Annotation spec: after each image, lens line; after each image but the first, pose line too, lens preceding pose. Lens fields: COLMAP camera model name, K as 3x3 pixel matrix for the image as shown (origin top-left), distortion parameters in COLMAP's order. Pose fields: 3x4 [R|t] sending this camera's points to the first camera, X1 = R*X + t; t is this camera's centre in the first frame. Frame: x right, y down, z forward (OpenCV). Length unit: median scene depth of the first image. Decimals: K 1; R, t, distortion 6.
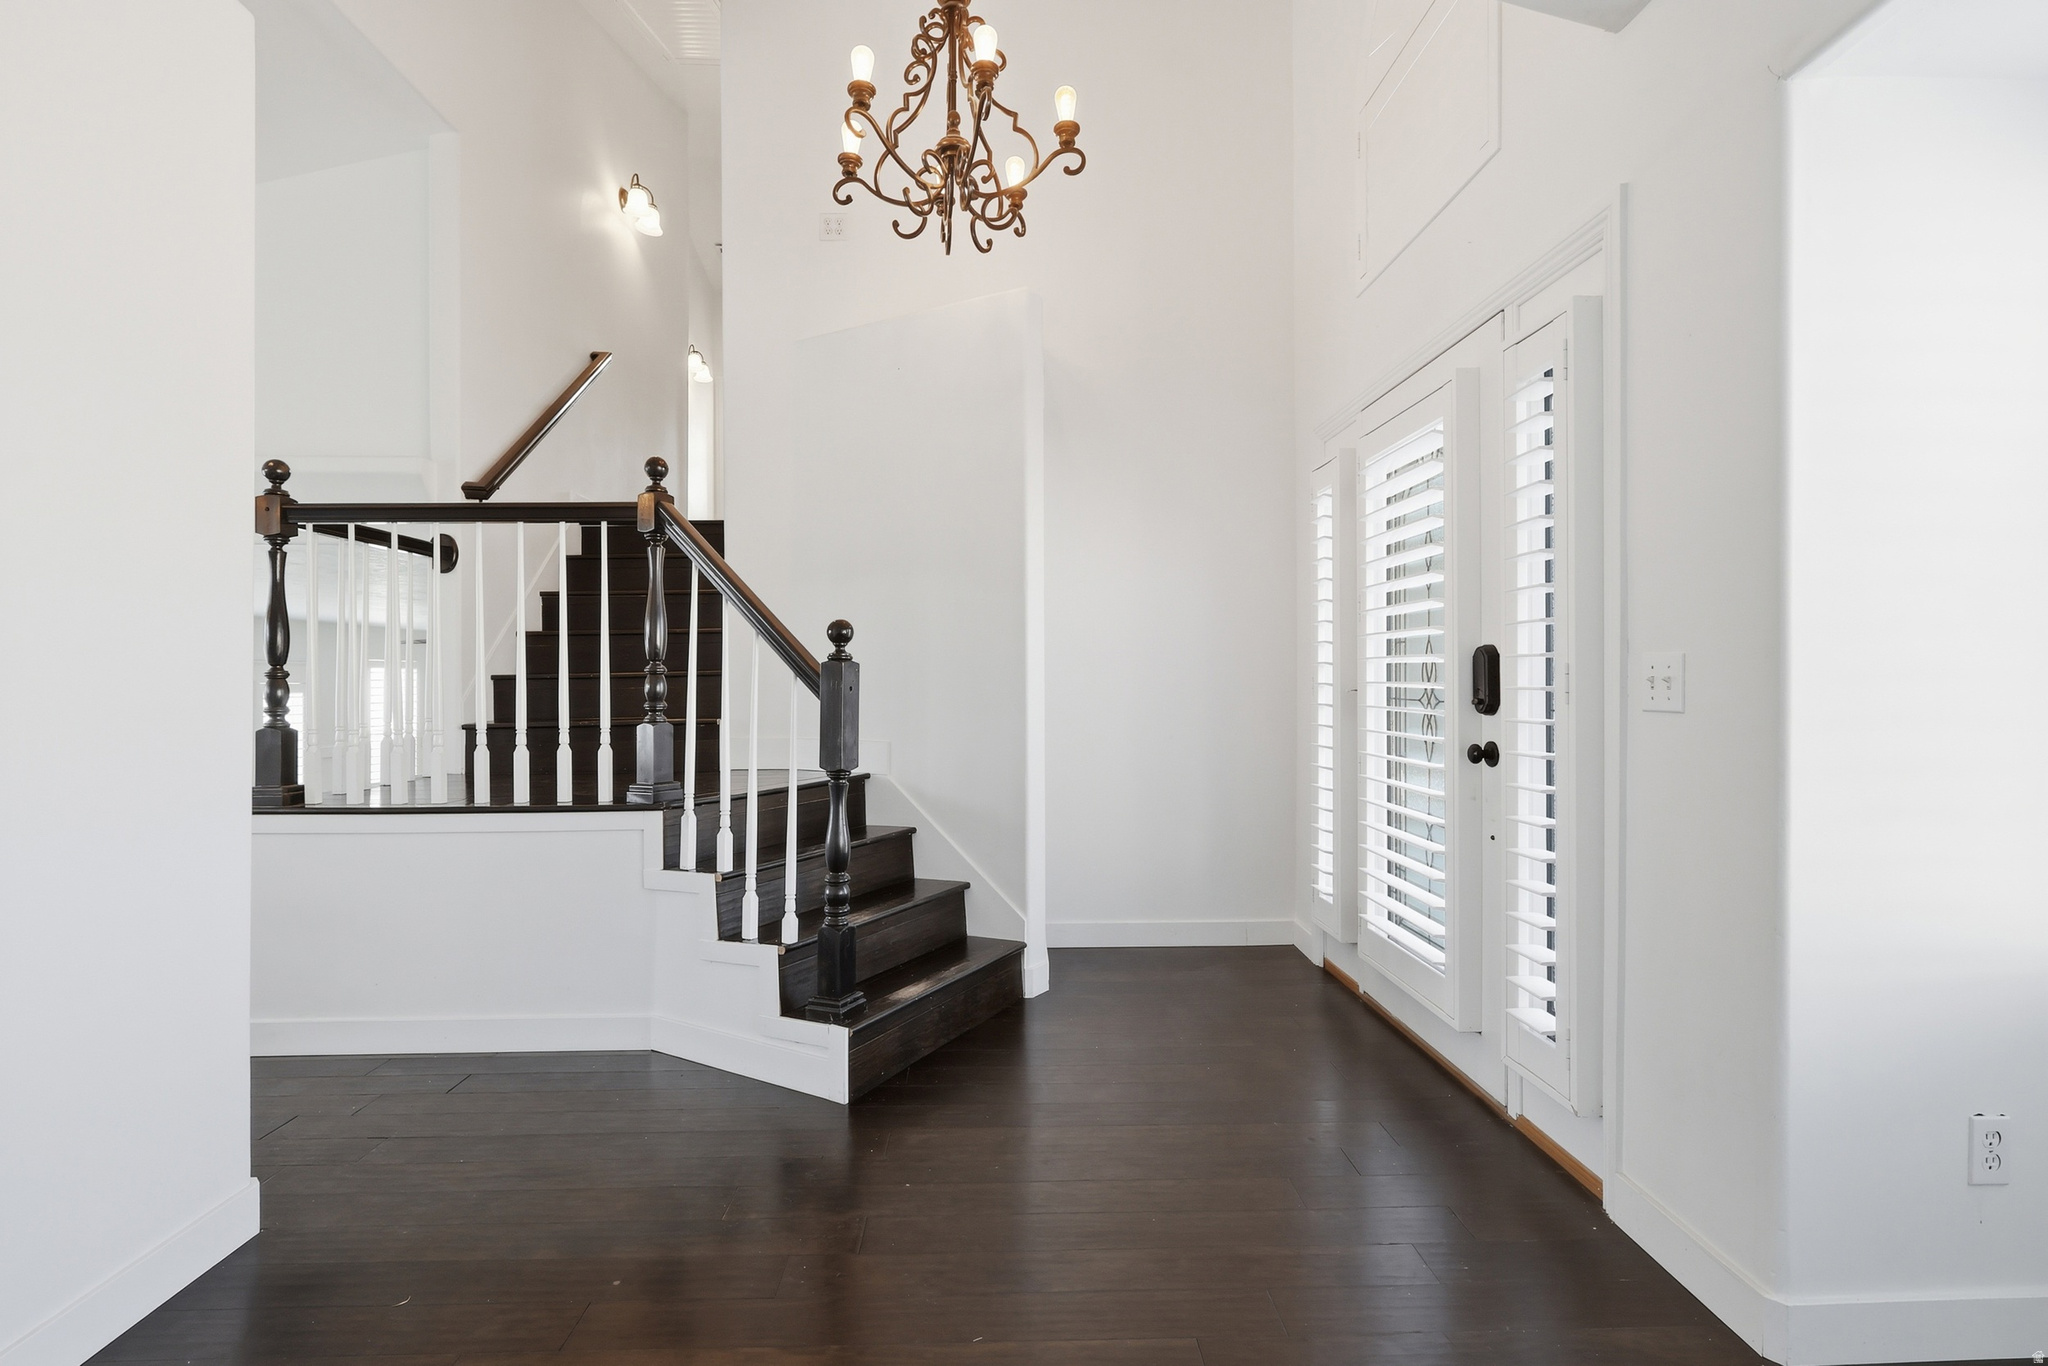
lens RADIAL K [[968.2, 0, 1015.9], [0, 968.2, 680.7], [0, 0, 1]] dist [0.001978, 0.000280]
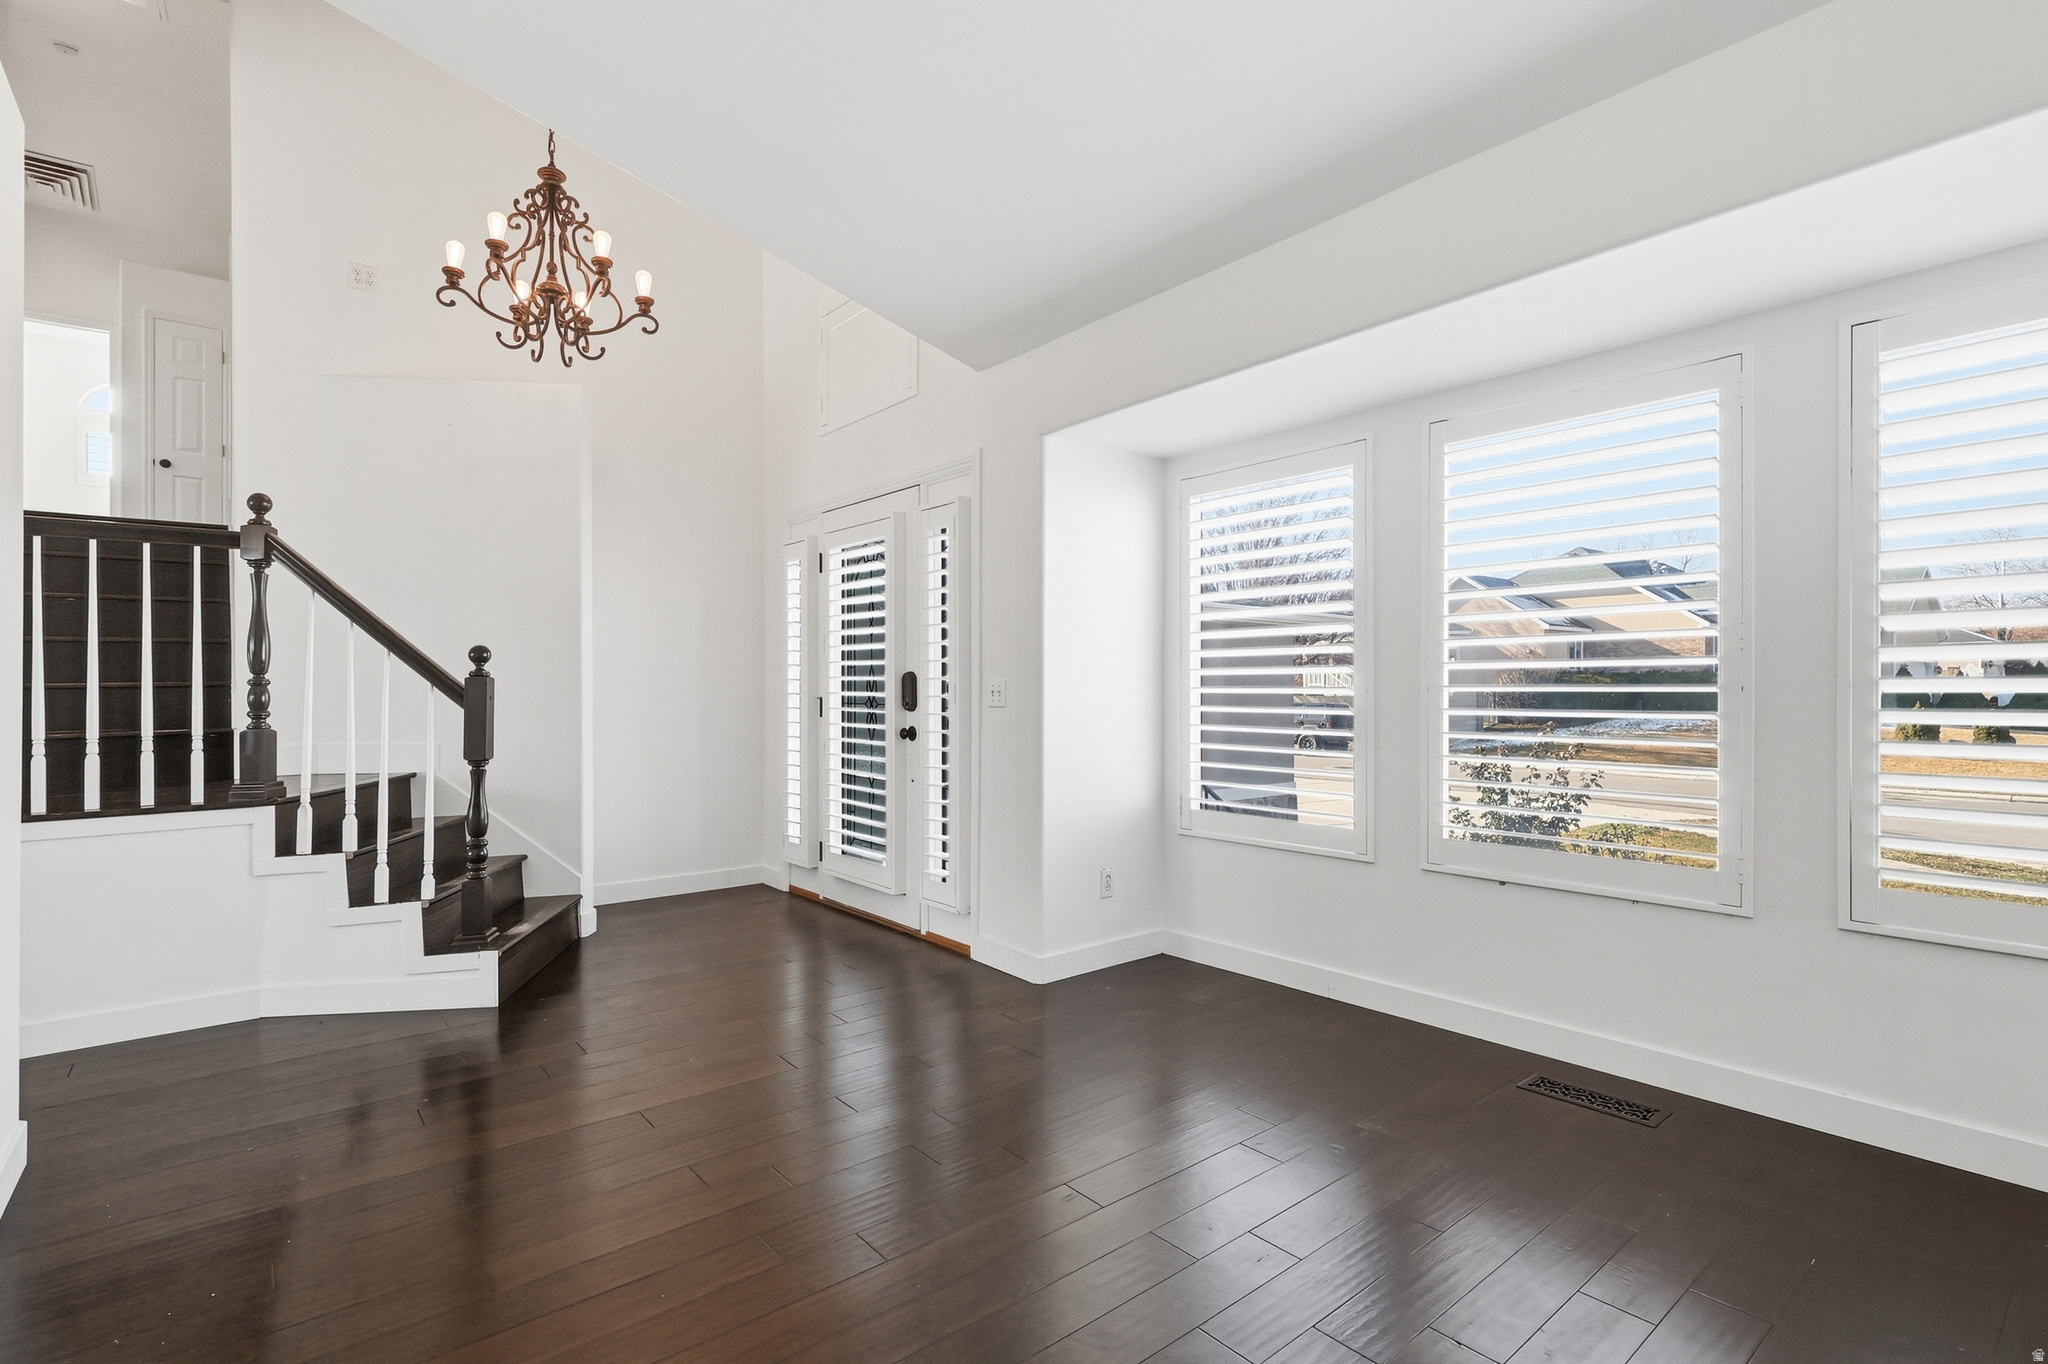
lens RADIAL K [[968.2, 0, 1014.9], [0, 968.2, 690.2], [0, 0, 1]] dist [0.001978, 0.000280]
pose [[0.793946, 0.001547, 0.607986, -0.375995], [-0.000657, 0.999998, -0.001687, 0.000078], [-0.607988, 0.000940, 0.793946, -0.448342]]
